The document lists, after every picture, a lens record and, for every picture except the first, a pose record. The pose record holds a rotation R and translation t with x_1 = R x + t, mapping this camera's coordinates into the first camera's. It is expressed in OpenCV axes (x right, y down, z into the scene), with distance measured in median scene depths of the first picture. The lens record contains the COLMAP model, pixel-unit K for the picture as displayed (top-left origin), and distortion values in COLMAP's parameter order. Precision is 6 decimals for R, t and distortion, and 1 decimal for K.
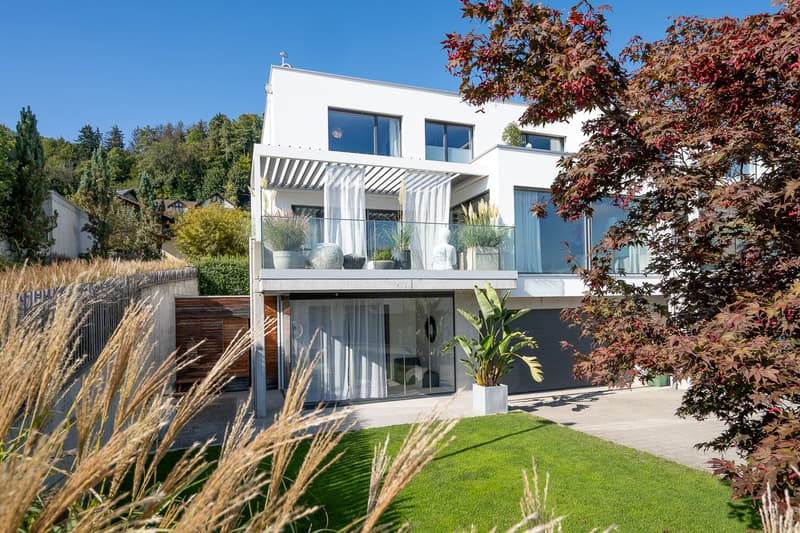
lens RADIAL K [[464.7, 0, 420.4], [0, 464.7, 285.9], [0, 0, 1]] dist [-0.001505, -0.000412]
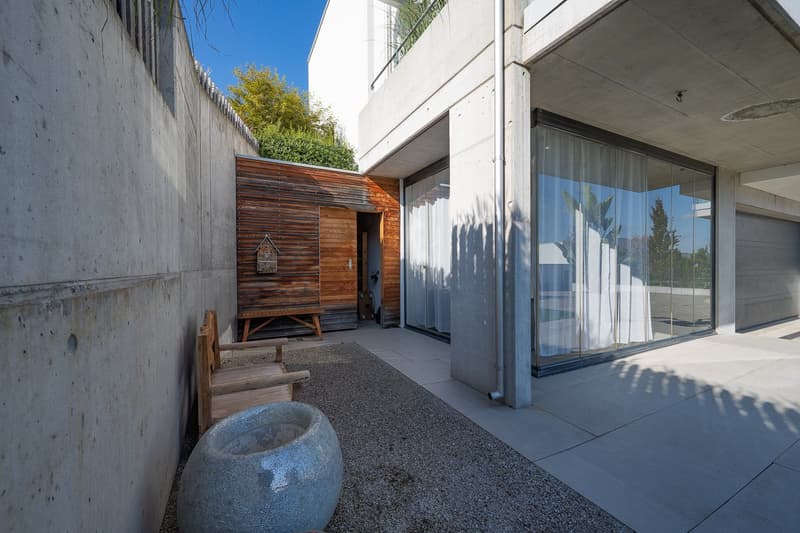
lens RADIAL K [[314.6, 0, 398.4], [0, 314.6, 267.2], [0, 0, 1]] dist [0.002159, 0.000468]
pose [[0.994632, 0.016062, 0.102217, -0.418657], [-0.019294, 0.999342, 0.030708, 0.150884], [-0.101657, -0.032516, 0.994288, 0.687838]]
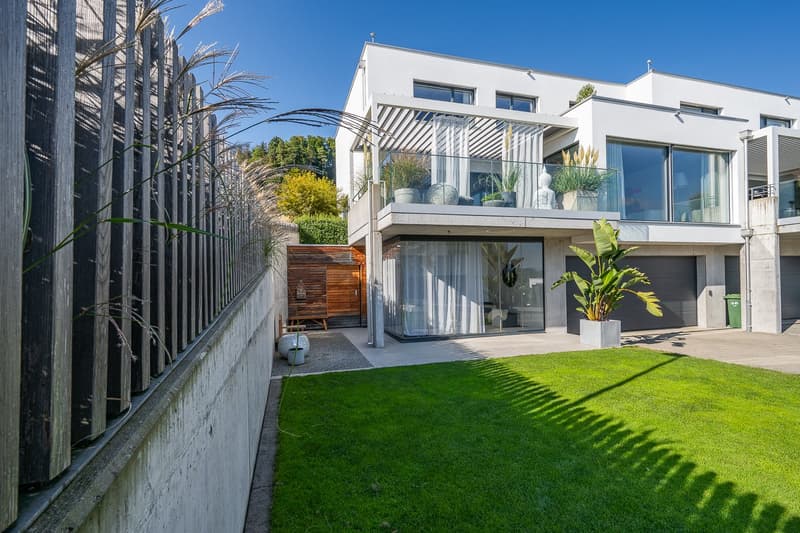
lens RADIAL K [[344.5, 0, 395.2], [0, 344.5, 272.1], [0, 0, 1]] dist [-0.000573, 0.000099]
pose [[0.997885, 0.003417, -0.064916, -0.229990], [-0.002467, 0.999889, 0.014718, 0.087185], [0.064959, -0.014527, 0.997782, 0.190550]]
